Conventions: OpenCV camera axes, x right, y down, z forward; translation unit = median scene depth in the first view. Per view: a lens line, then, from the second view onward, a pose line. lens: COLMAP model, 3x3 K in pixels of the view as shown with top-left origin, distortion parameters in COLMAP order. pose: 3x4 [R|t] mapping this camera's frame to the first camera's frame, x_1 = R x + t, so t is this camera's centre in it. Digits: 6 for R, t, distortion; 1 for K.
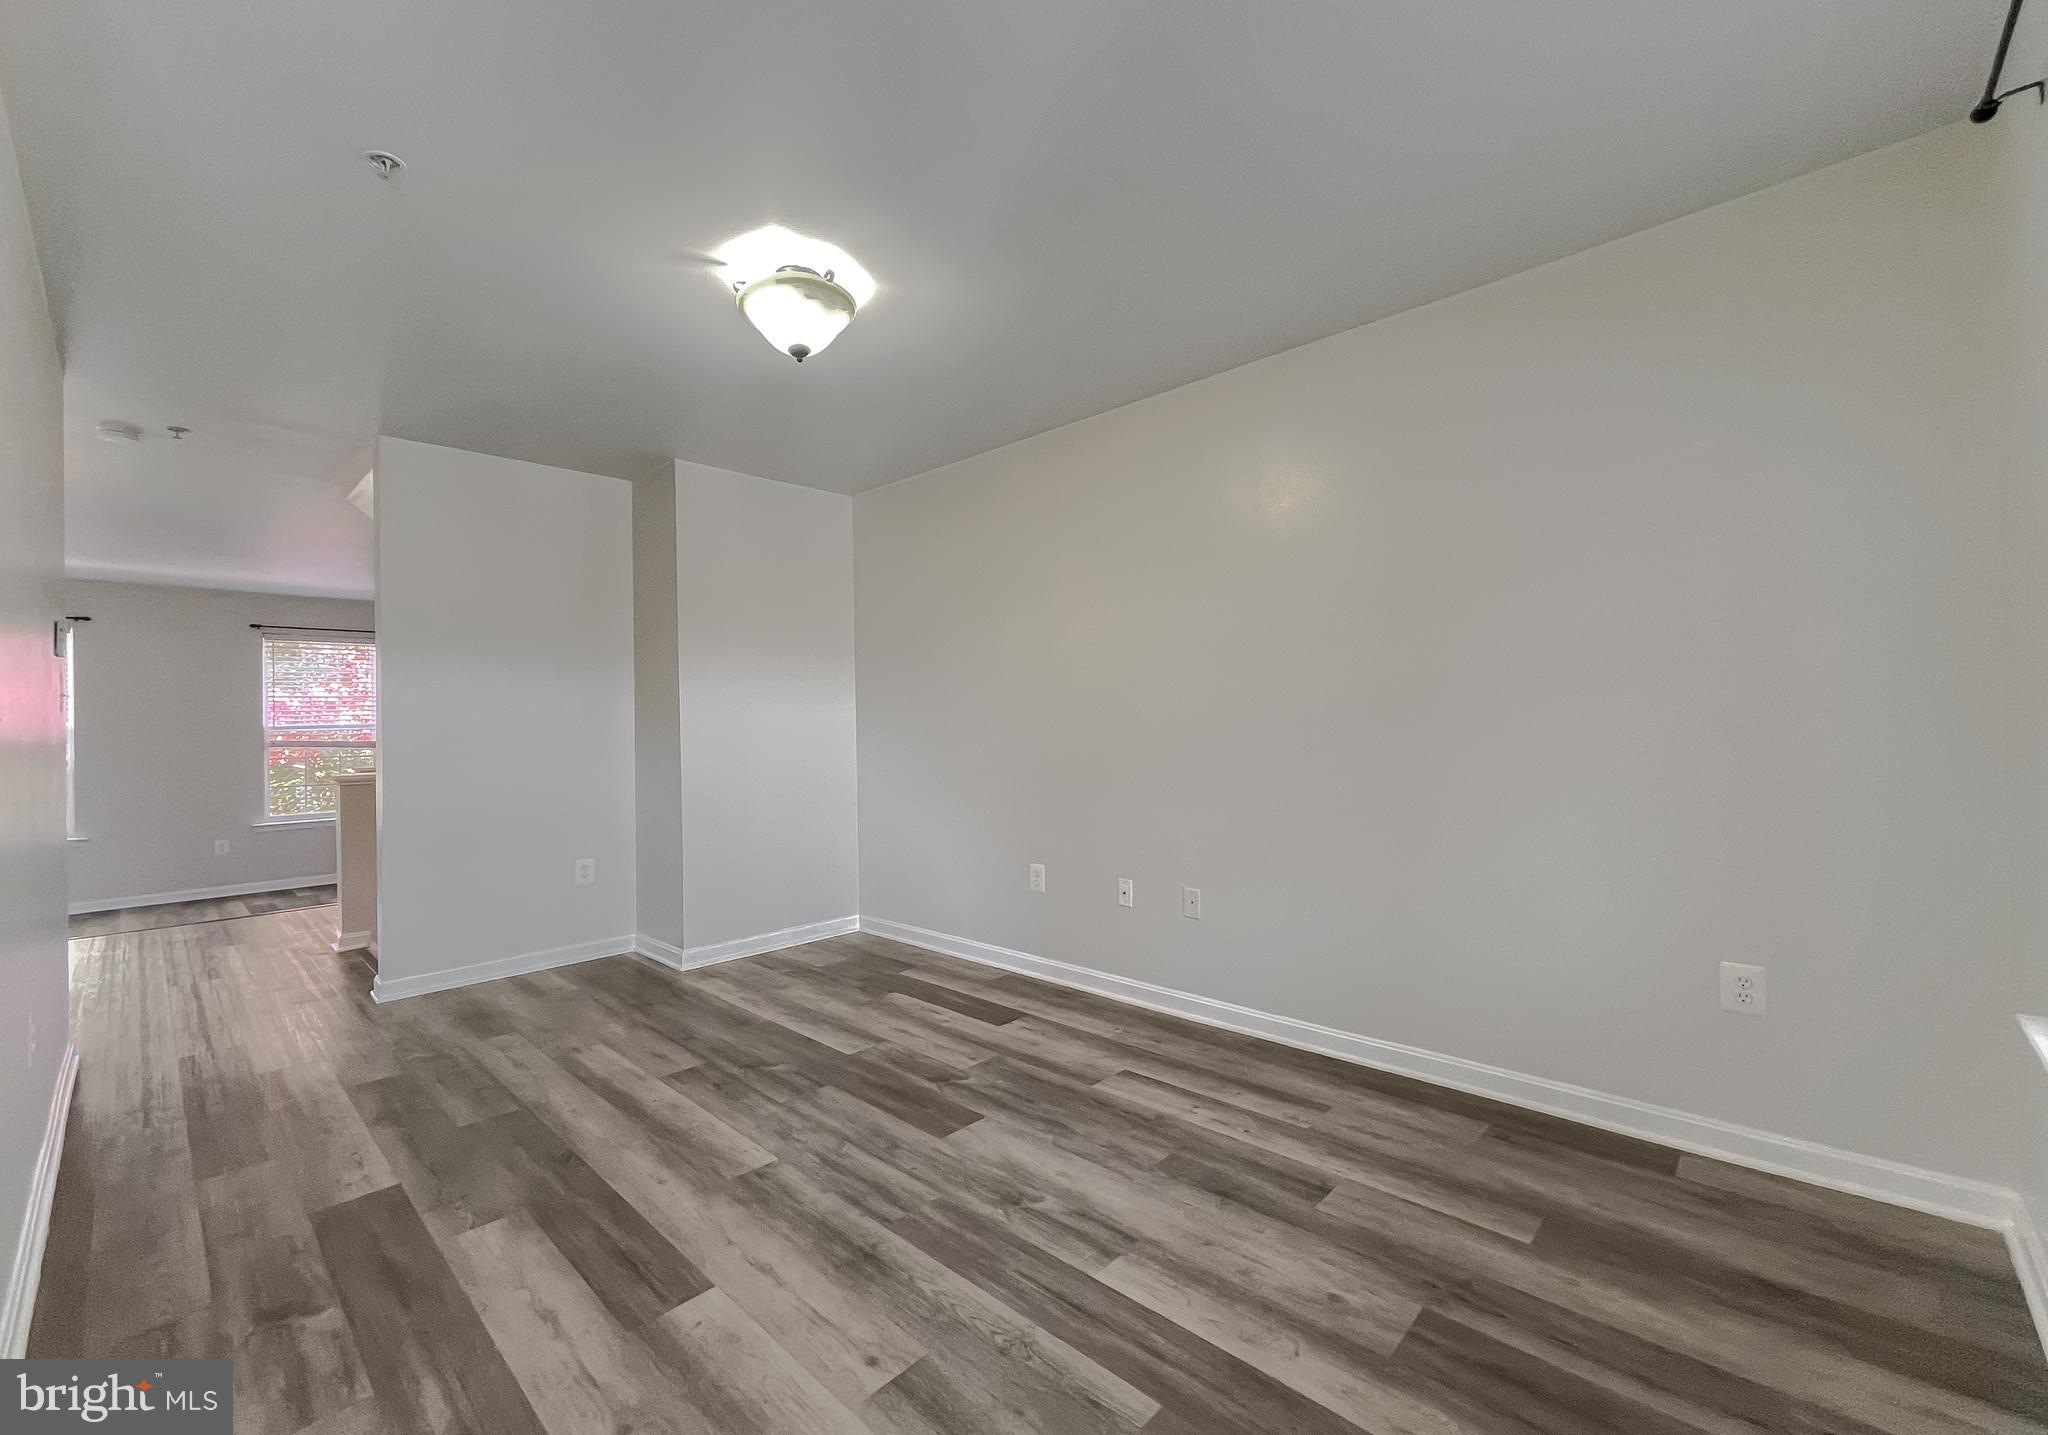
lens RADIAL K [[855.2, 0, 1018.4], [0, 855.2, 716.6], [0, 0, 1]] dist [0.003854, 0.001135]
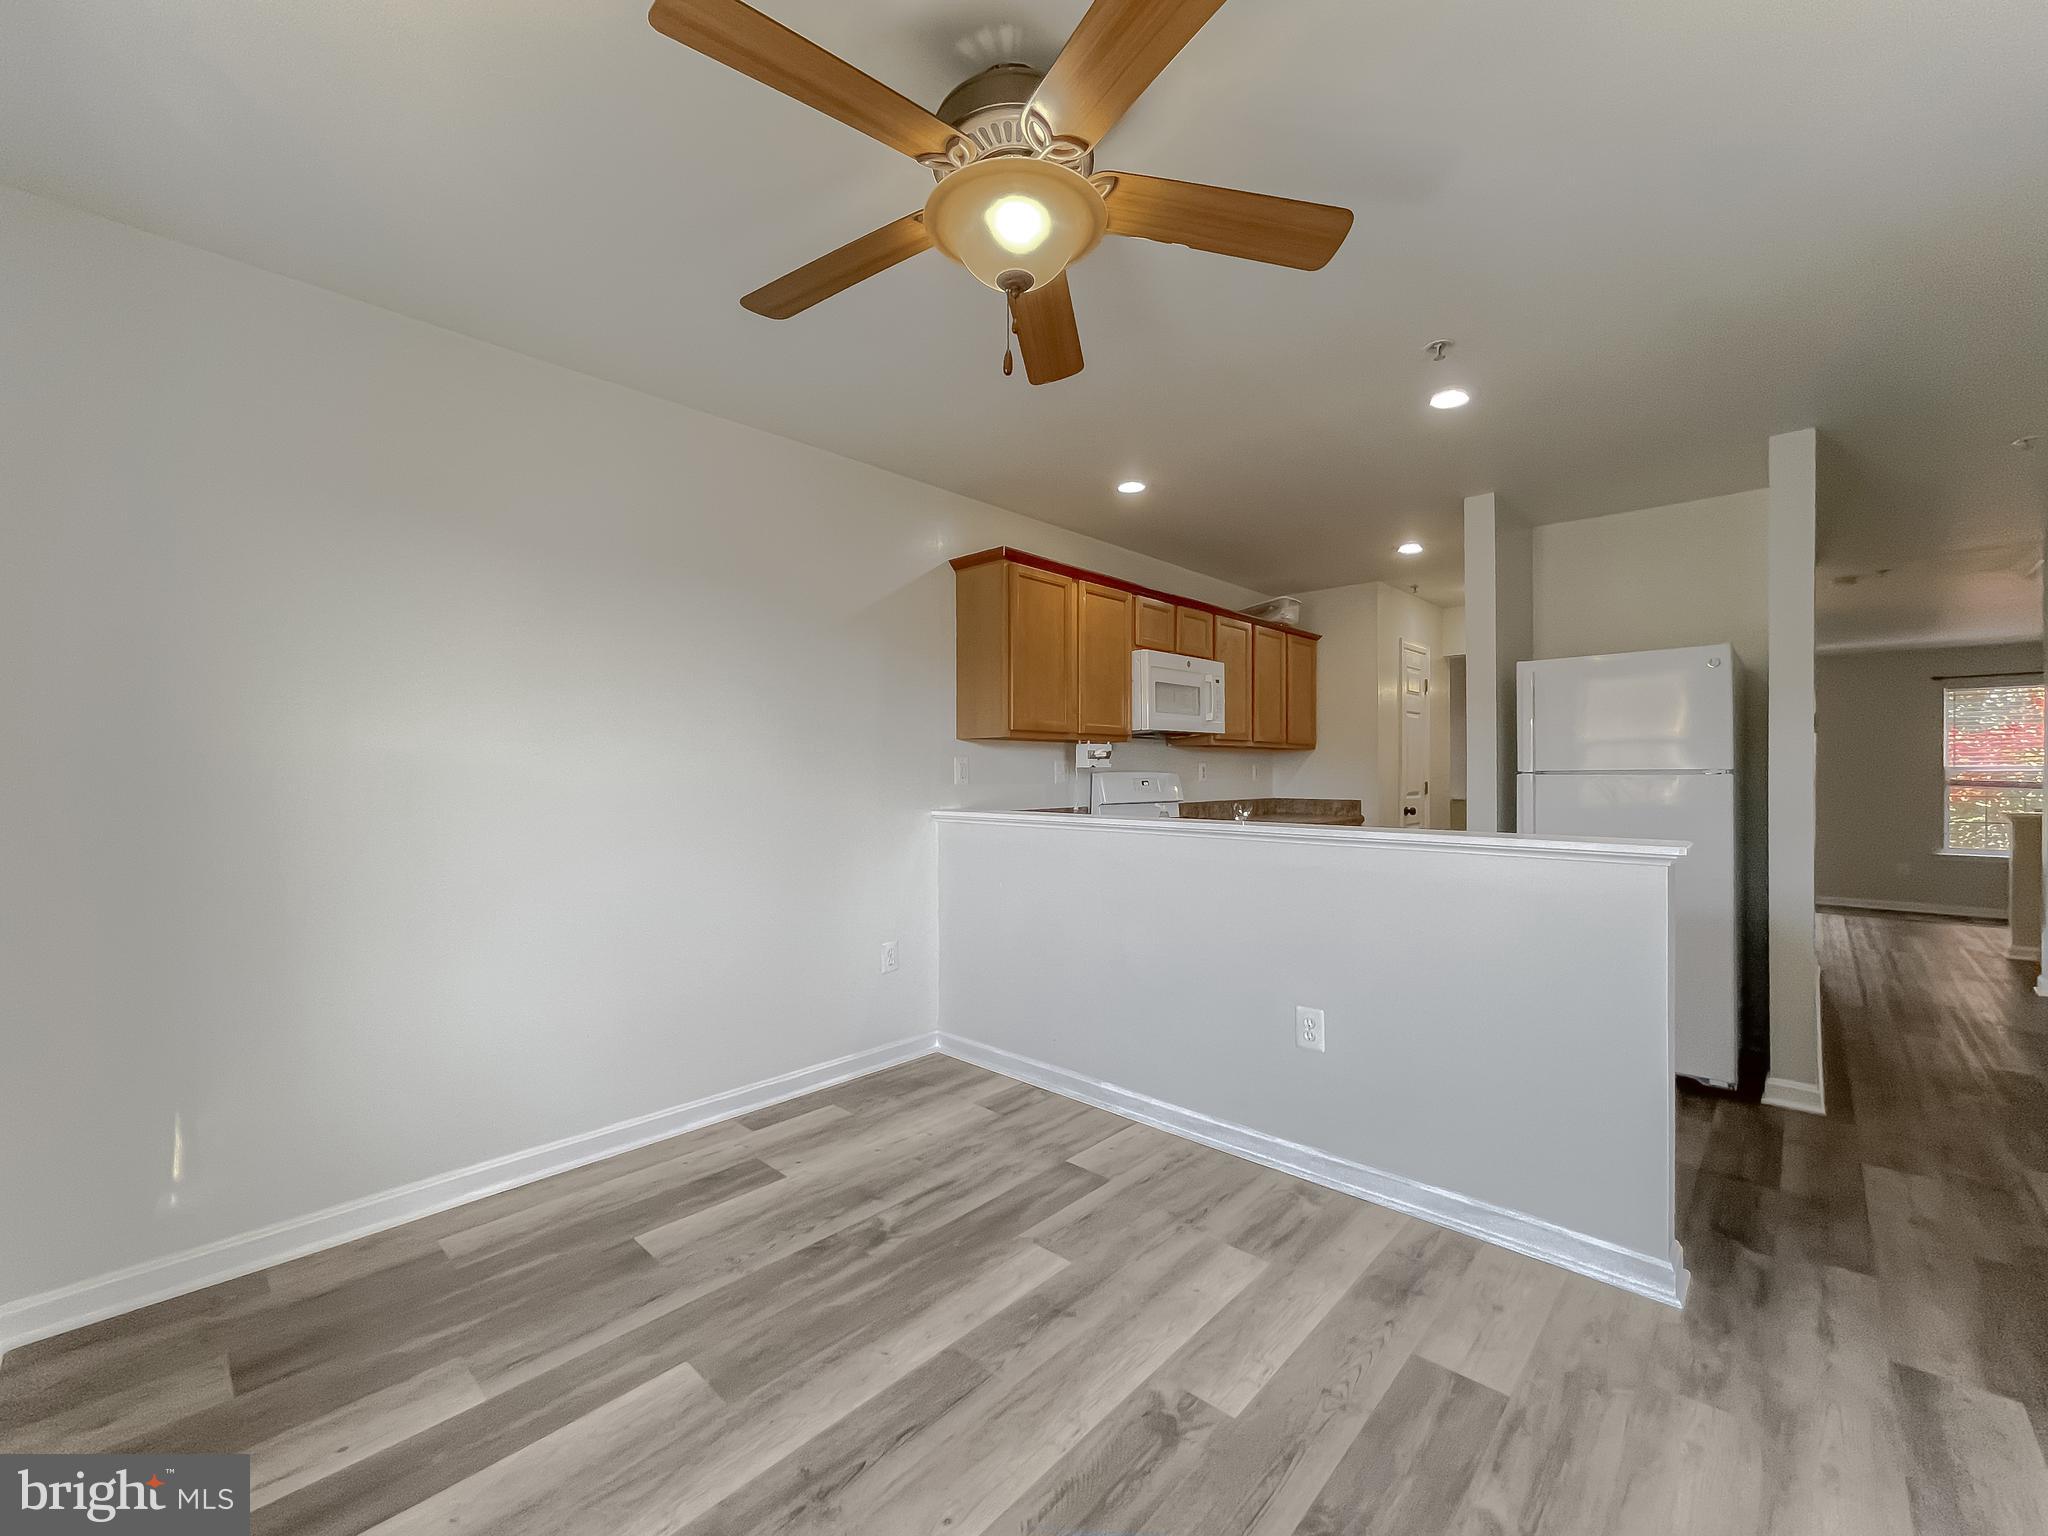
lens RADIAL K [[852.0, 0, 1008.5], [0, 852.0, 780.9], [0, 0, 1]] dist [-0.001462, 0.000382]
pose [[0.015806, 0.025441, -0.999551, 0.590130], [0.013505, 0.999580, 0.025656, -0.043496], [0.999784, -0.013904, 0.015456, -0.665039]]
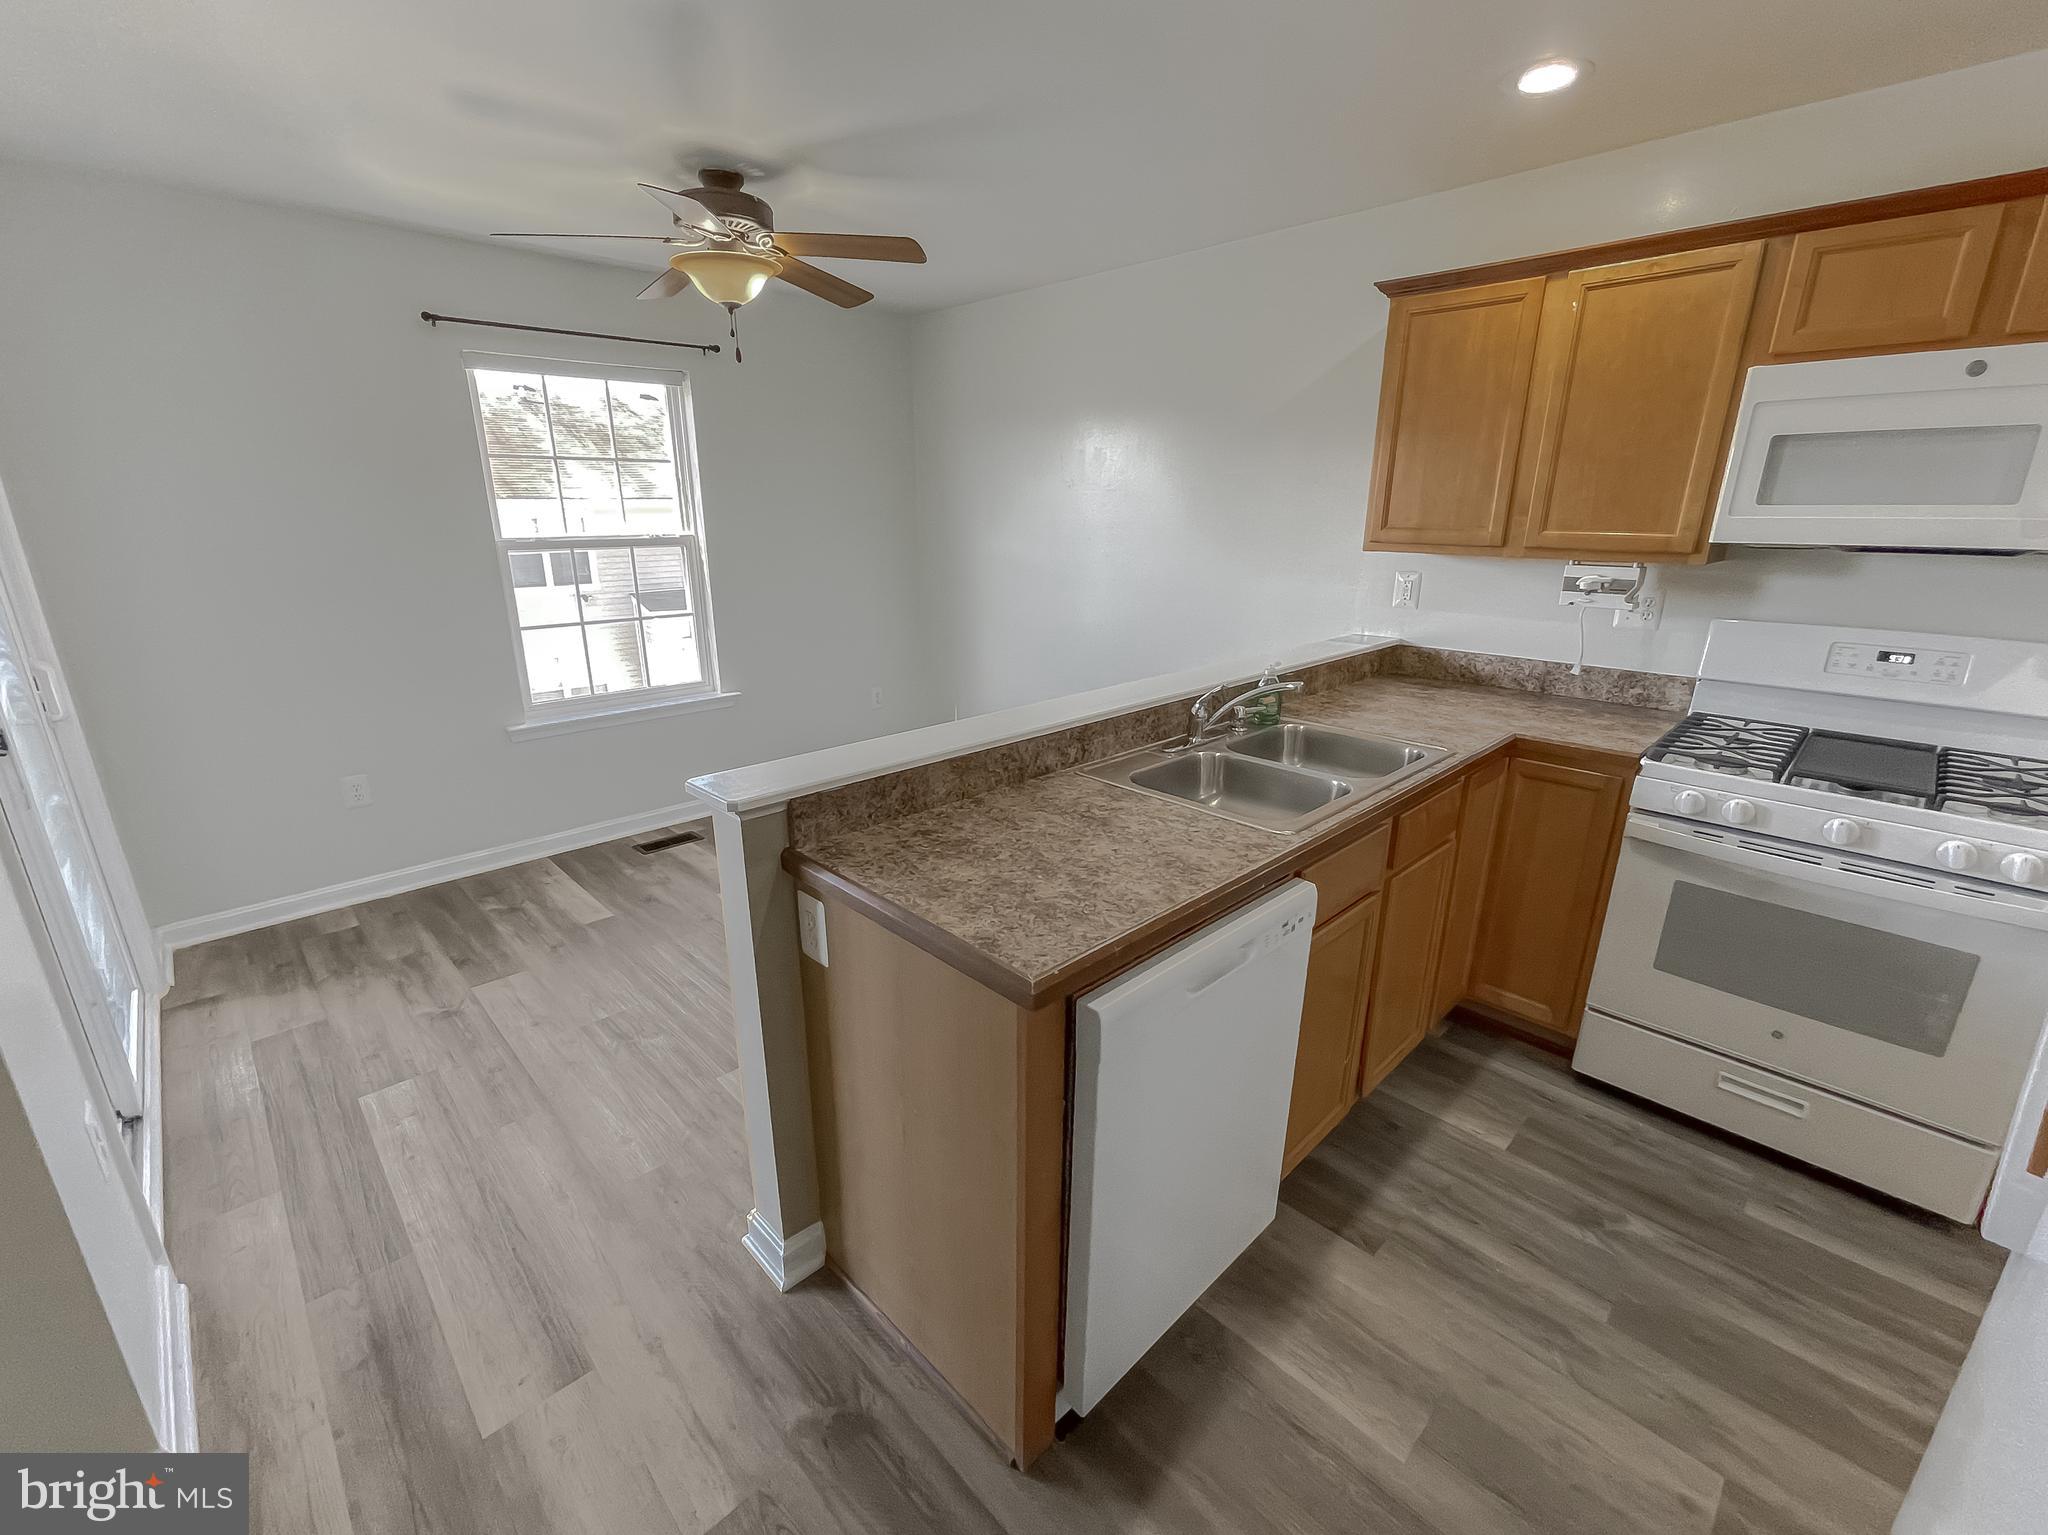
lens RADIAL K [[852.0, 0, 994.5], [0, 852.0, 781.7], [0, 0, 1]] dist [-0.001462, 0.000382]
pose [[-0.999081, 0.001671, 0.042840, -0.275138], [0.014124, 0.956294, 0.292067, -0.114959], [-0.040479, 0.292404, -0.955438, 0.367261]]
